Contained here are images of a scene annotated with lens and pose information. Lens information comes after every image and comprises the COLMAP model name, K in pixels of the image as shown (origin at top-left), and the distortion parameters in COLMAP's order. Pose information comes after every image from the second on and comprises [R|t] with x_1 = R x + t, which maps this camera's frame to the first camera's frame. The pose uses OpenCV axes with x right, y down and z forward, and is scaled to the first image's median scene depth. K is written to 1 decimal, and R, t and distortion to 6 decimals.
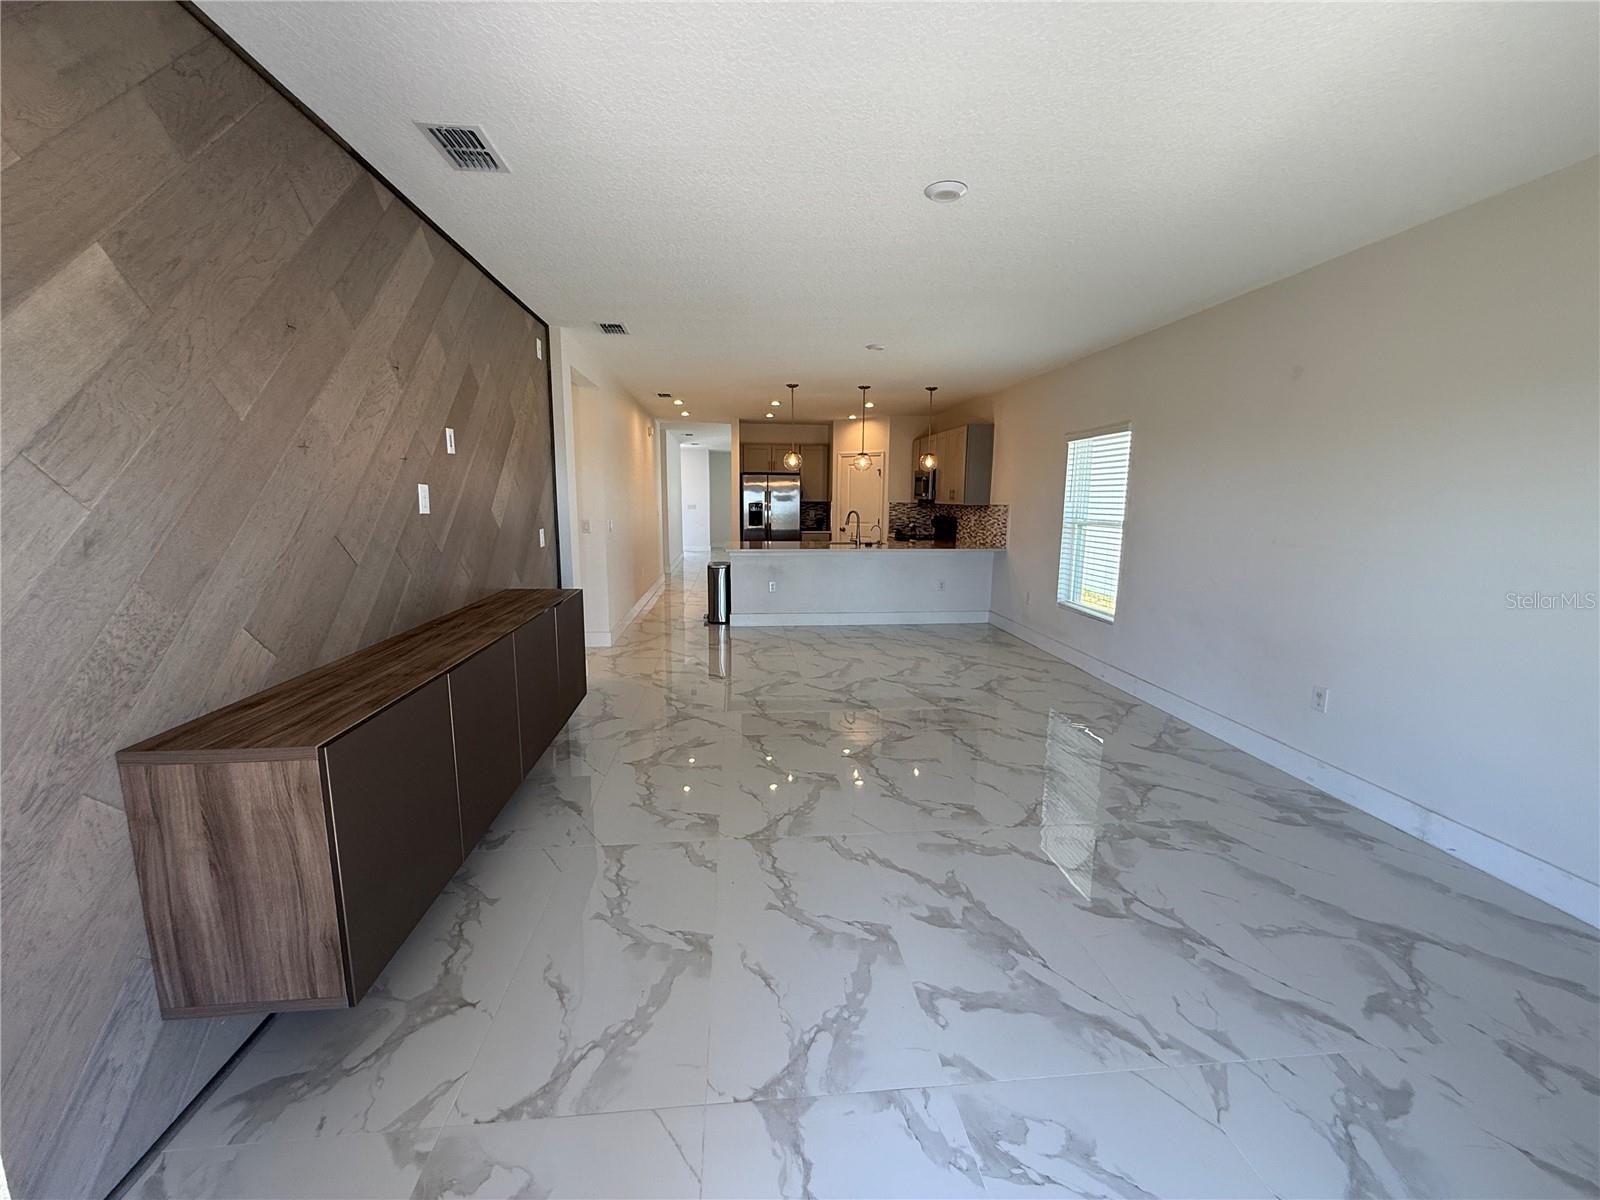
lens RADIAL K [[639.3, 0, 798.7], [0, 639.3, 599.8], [0, 0, 1]] dist [-0.001537, 0.000374]
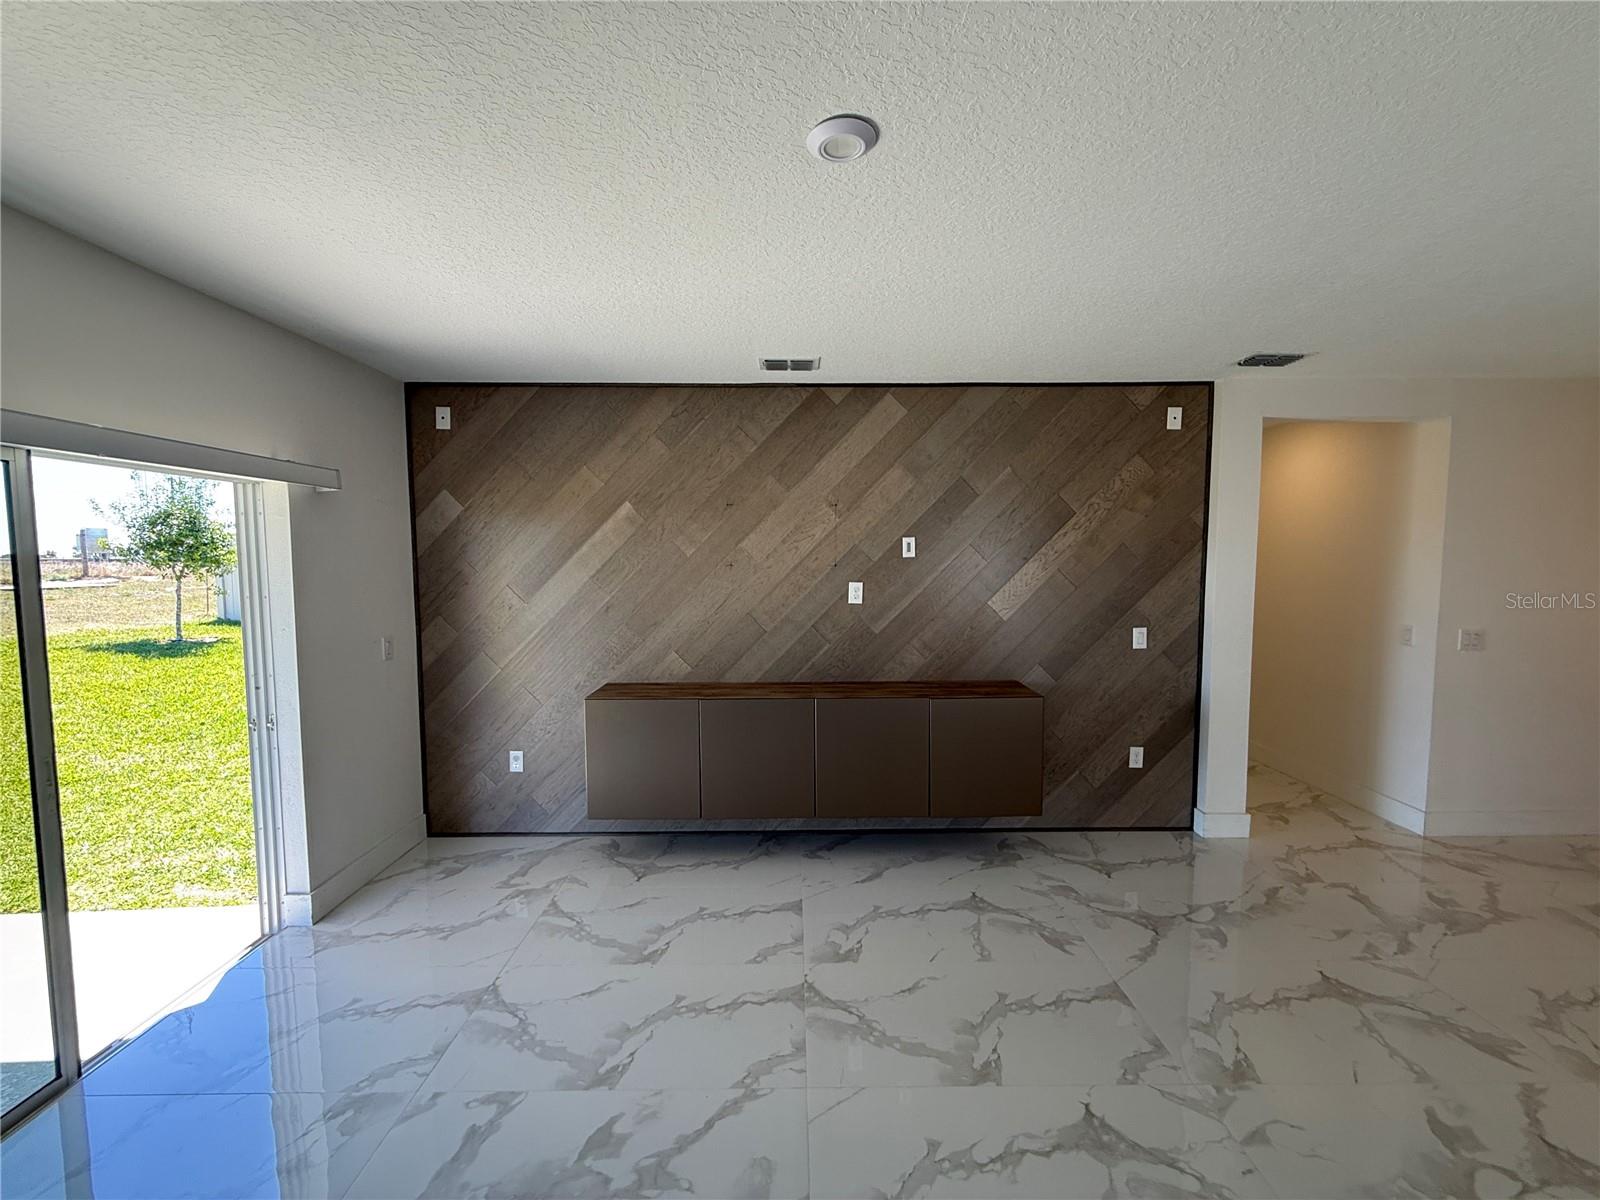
lens RADIAL K [[639.3, 0, 797.5], [0, 639.3, 601.4], [0, 0, 1]] dist [-0.001537, 0.000374]
pose [[-0.088855, 0.066773, -0.993804, 0.988475], [-0.157526, 0.984252, 0.080215, -0.288441], [0.983509, 0.163677, -0.076937, 1.232111]]
